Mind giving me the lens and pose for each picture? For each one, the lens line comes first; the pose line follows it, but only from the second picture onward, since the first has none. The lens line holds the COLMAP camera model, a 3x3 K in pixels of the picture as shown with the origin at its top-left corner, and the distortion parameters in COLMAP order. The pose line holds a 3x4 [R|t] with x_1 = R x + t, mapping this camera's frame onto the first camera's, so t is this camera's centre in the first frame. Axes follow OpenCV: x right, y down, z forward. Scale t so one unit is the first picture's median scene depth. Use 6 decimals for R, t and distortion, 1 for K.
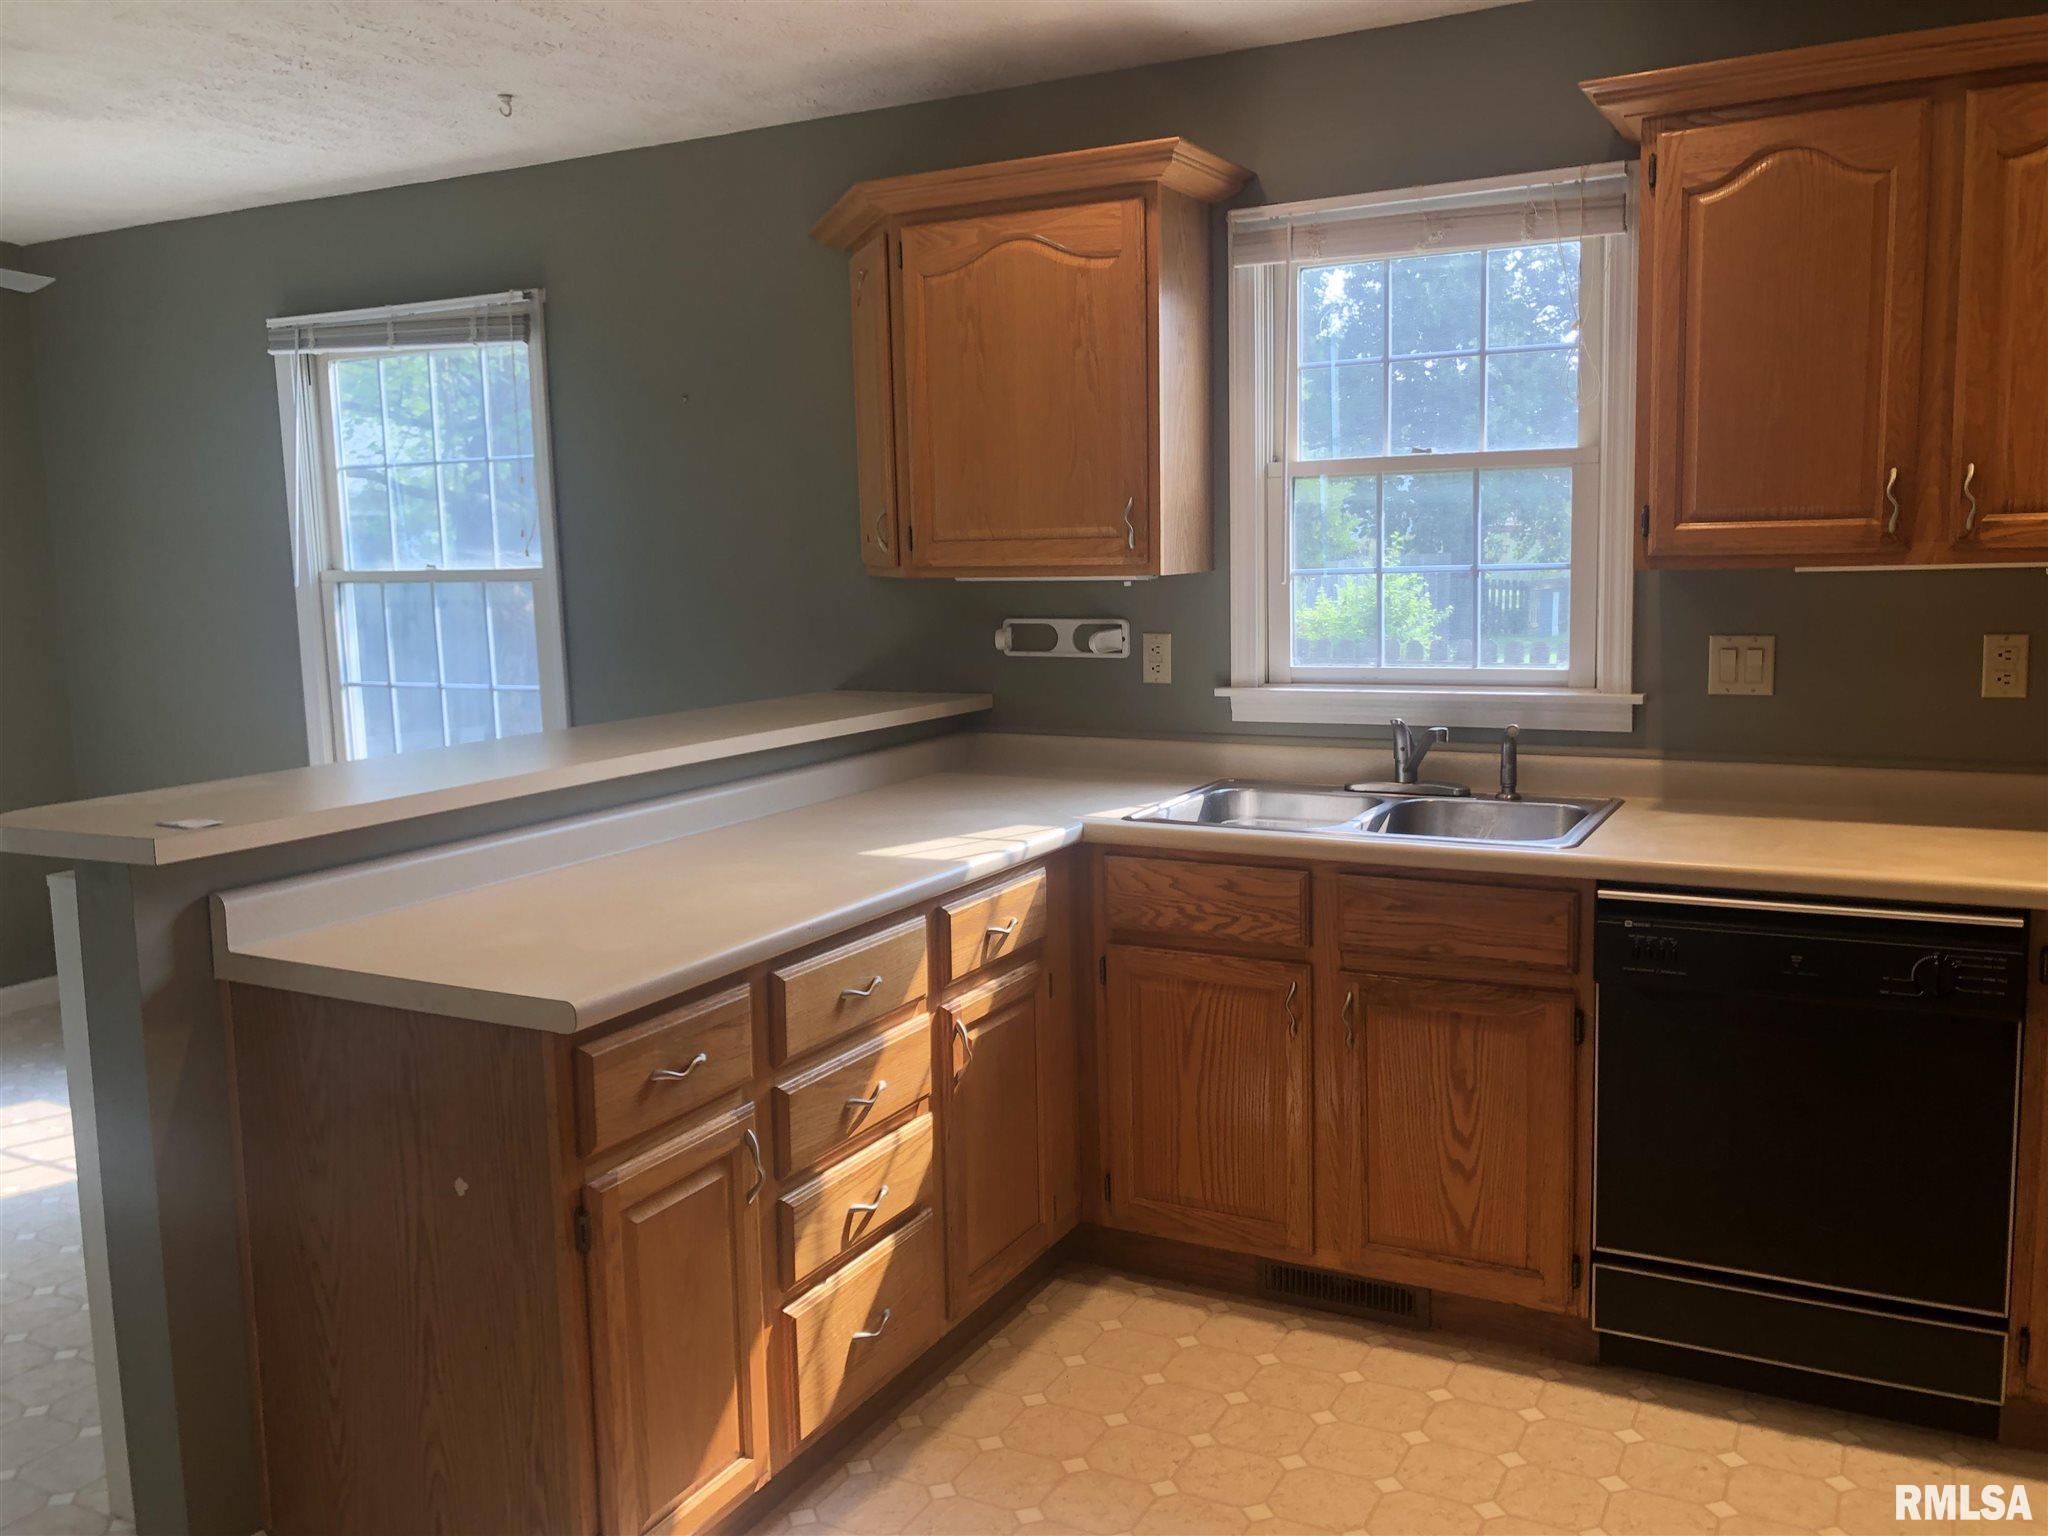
lens RADIAL K [[1661.9, 0, 1041.0], [0, 1661.9, 734.2], [0, 0, 1]] dist [0.012304, 0.004386]
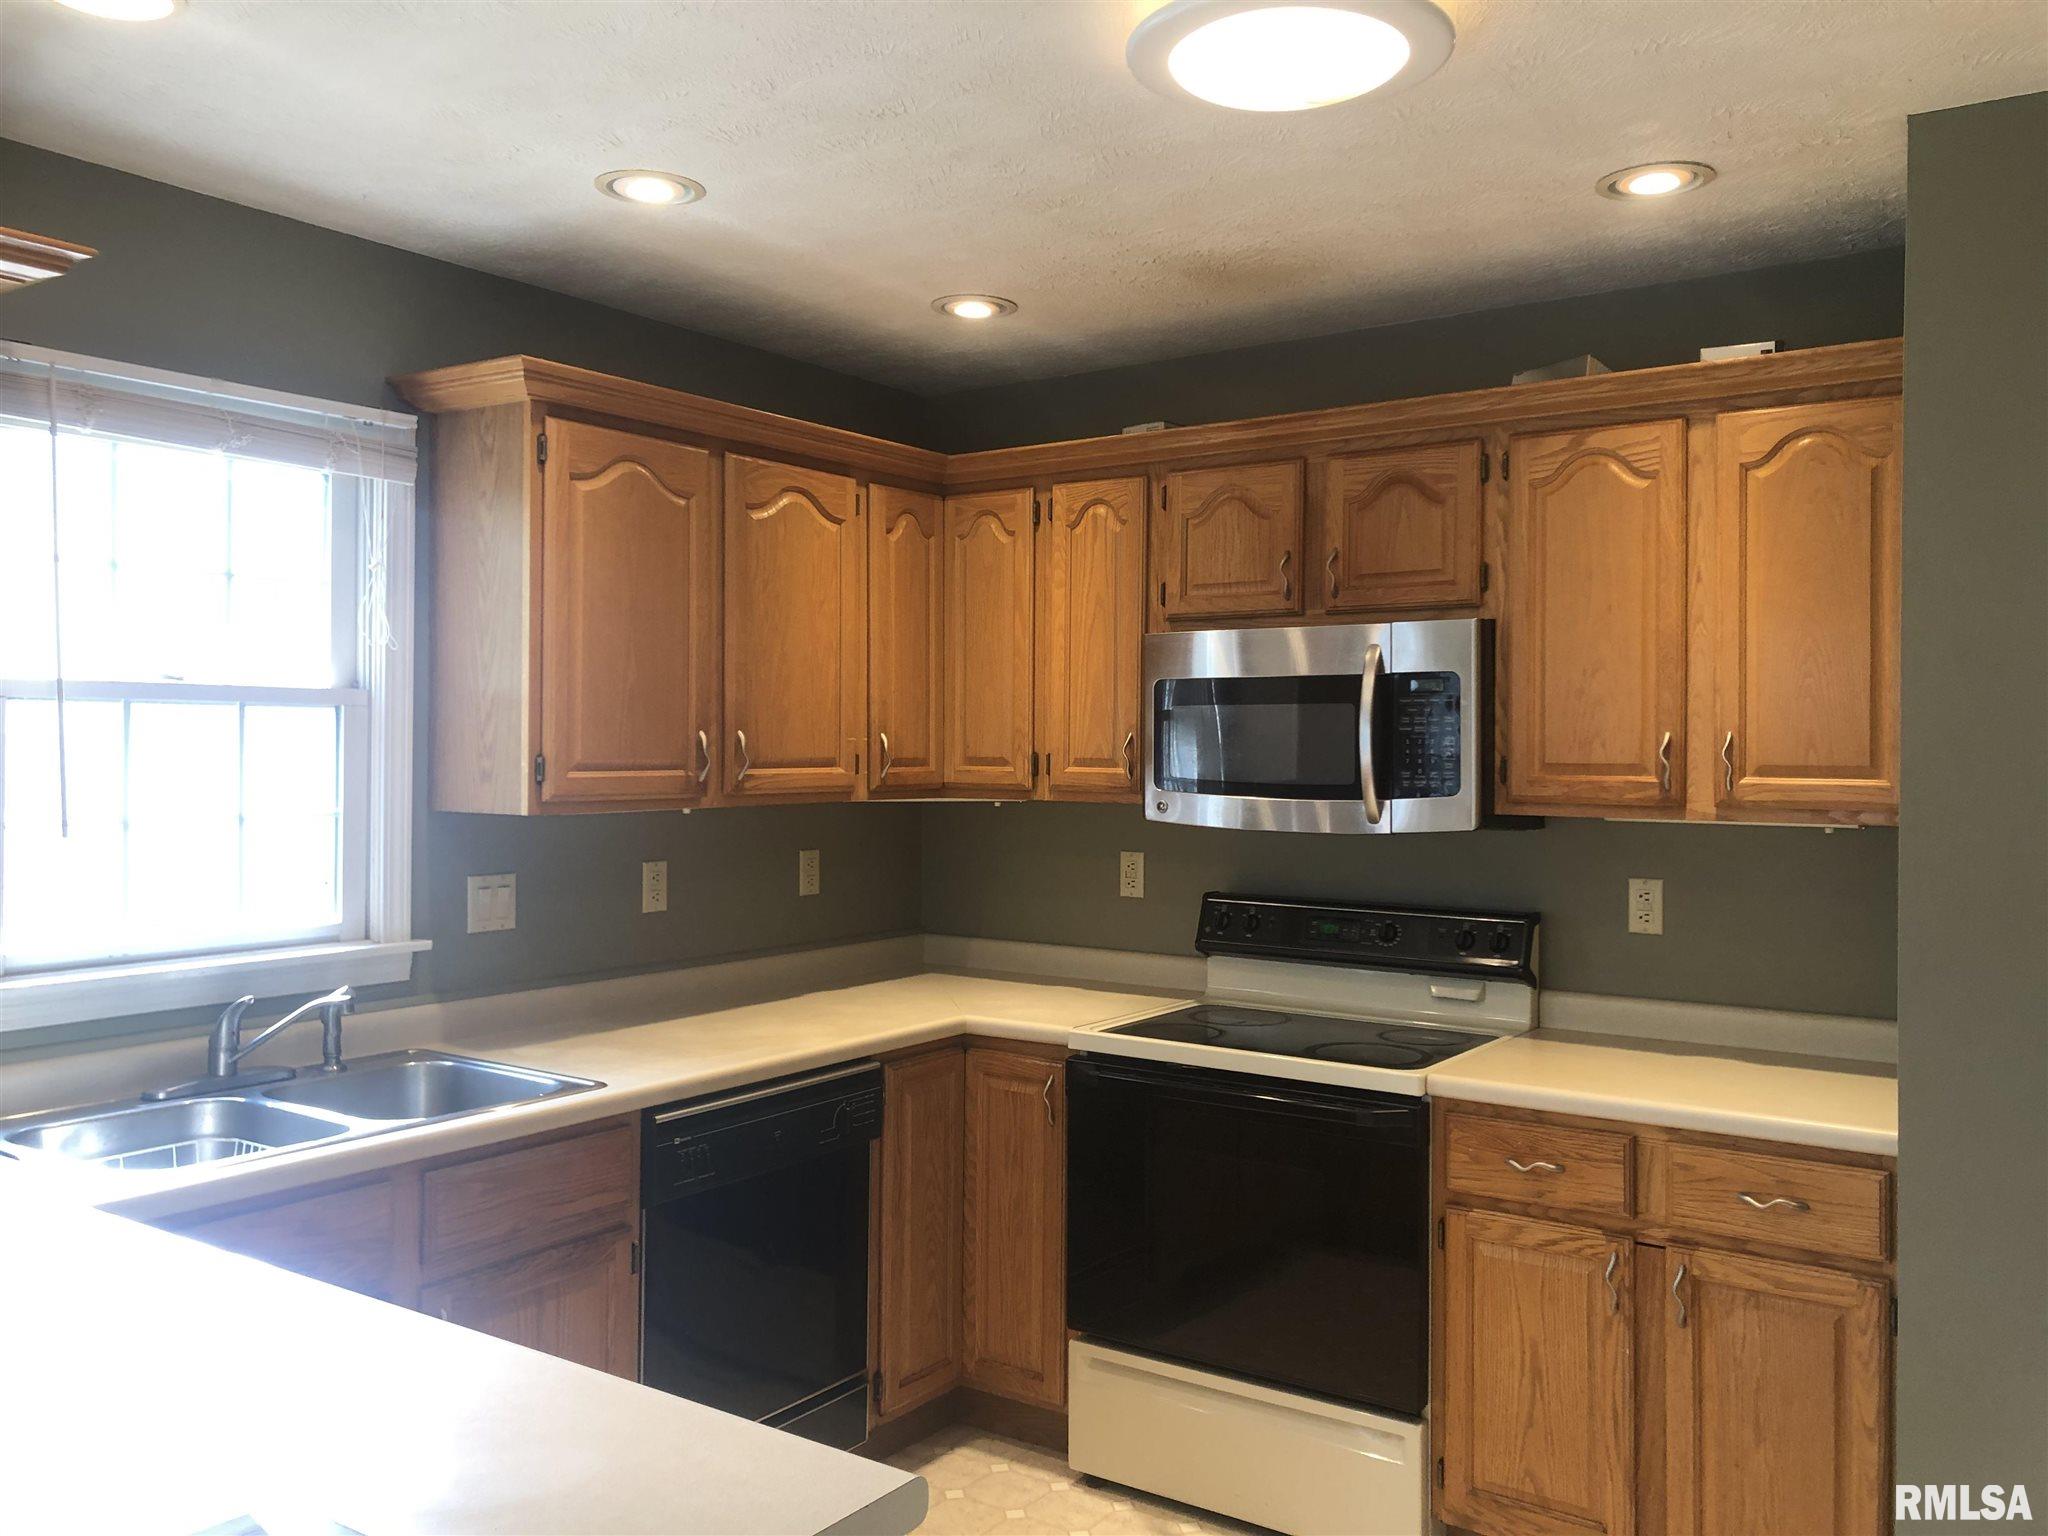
lens RADIAL K [[1661.9, 0, 1041.0], [0, 1661.9, 734.2], [0, 0, 1]] dist [0.012304, 0.004386]
pose [[0.143595, 0.030377, 0.989170, -0.587112], [0.104422, 0.993484, -0.045669, -0.063534], [-0.984112, 0.109849, 0.139487, 0.497728]]
